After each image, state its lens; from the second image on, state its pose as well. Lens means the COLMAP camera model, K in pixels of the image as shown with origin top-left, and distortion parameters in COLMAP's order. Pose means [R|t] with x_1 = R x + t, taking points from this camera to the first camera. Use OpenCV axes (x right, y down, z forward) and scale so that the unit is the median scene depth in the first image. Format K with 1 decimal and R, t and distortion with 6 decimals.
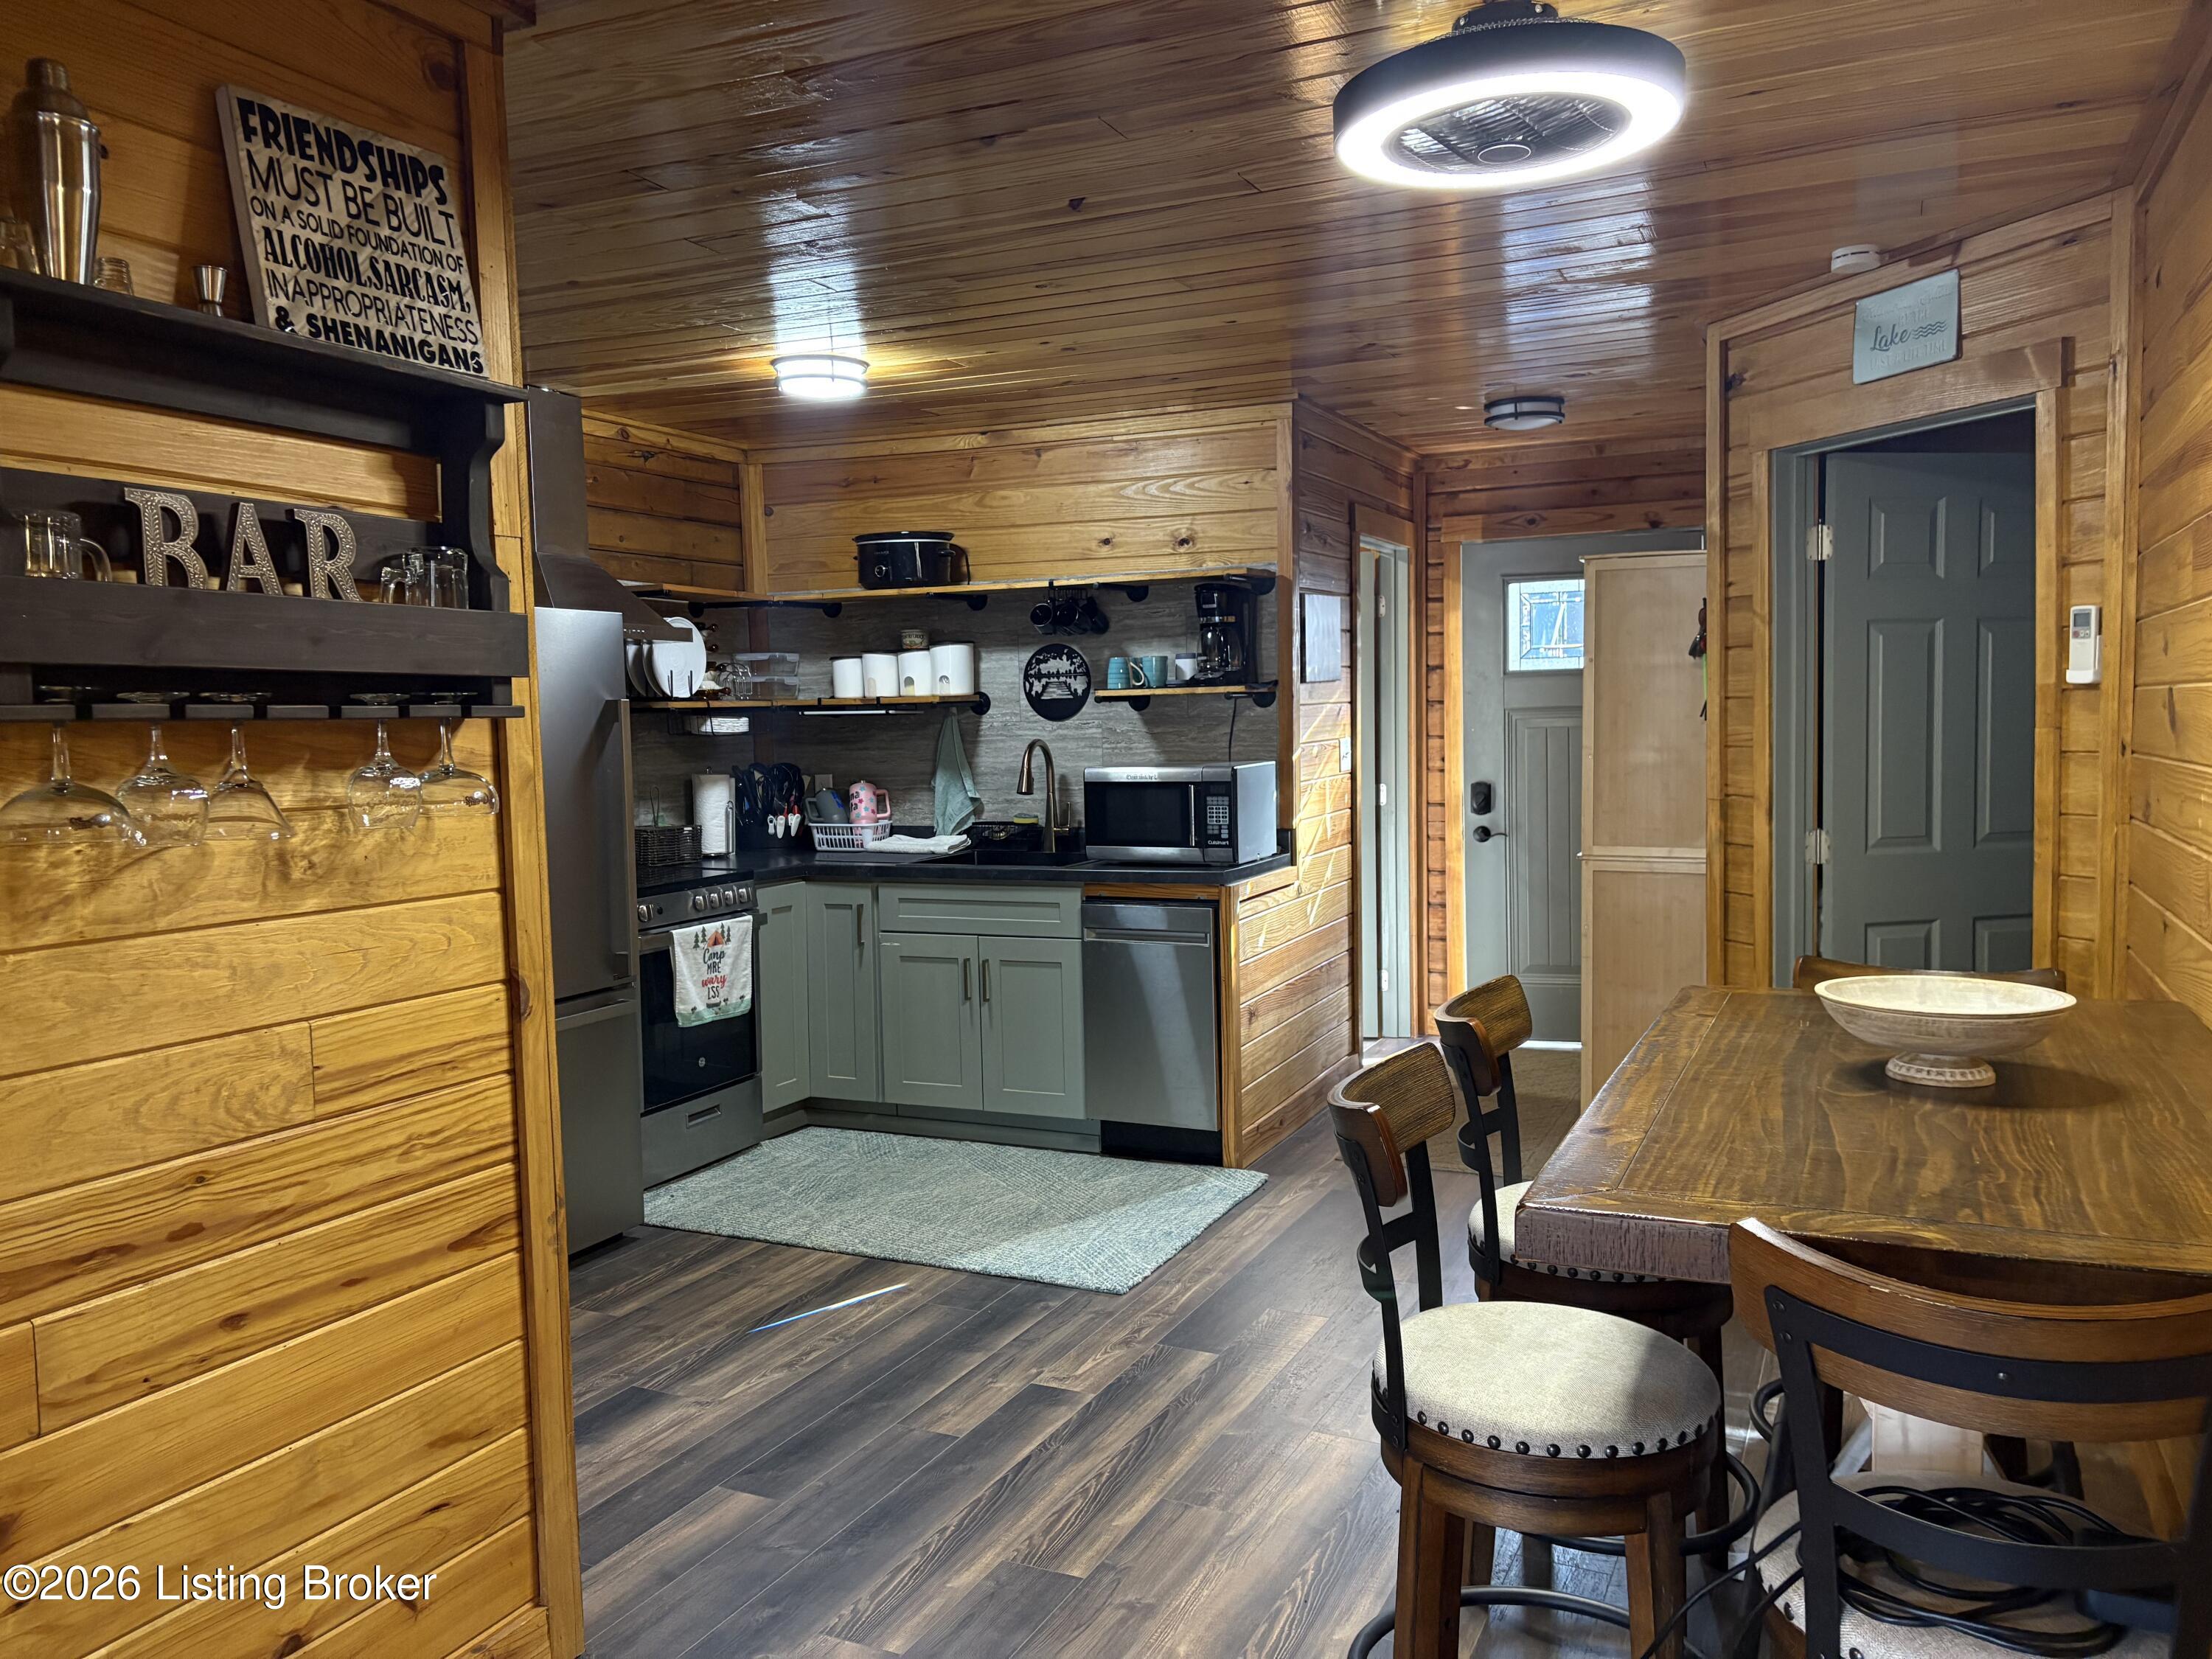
lens RADIAL K [[1670.8, 0, 1119.1], [0, 1670.8, 838.0], [0, 0, 1]] dist [0.069017, -0.074845]
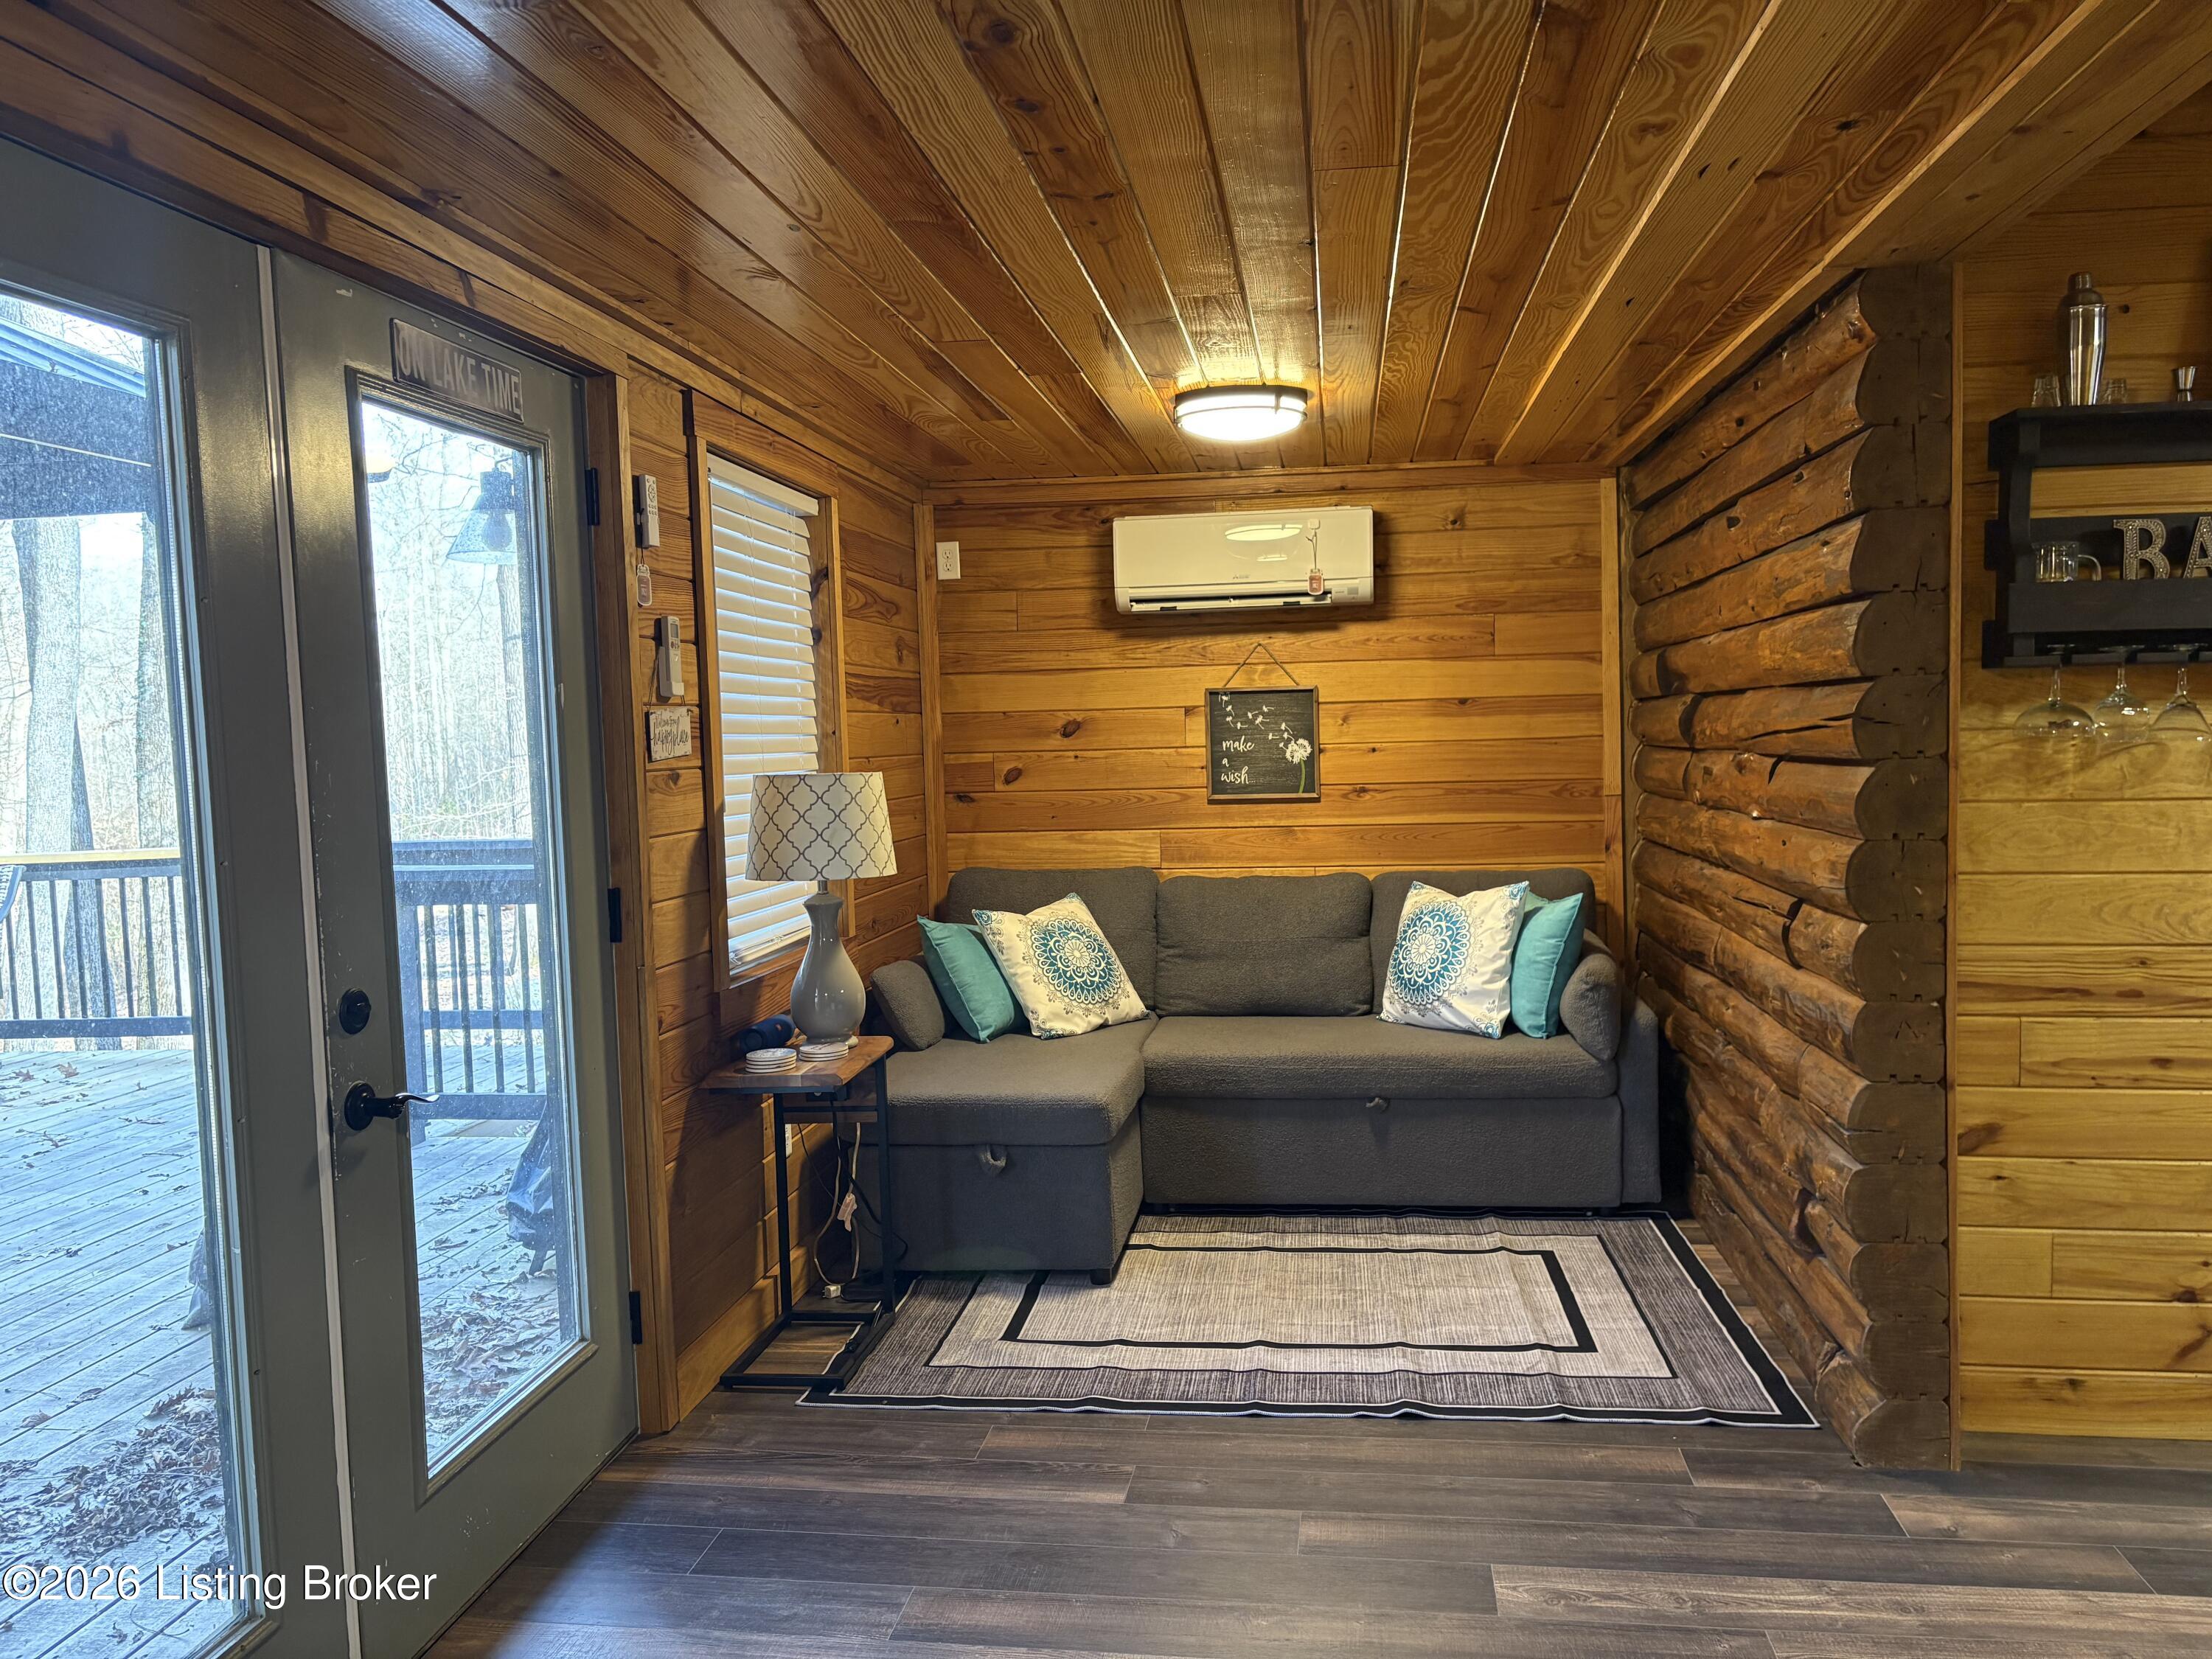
lens RADIAL K [[1670.8, 0, 1107.9], [0, 1670.8, 836.9], [0, 0, 1]] dist [0.069017, -0.074845]
pose [[0.282994, 0.068355, -0.956683, 0.258442], [-0.050990, 0.997119, 0.056161, 0.019227], [0.957765, 0.032888, 0.285664, -0.135094]]
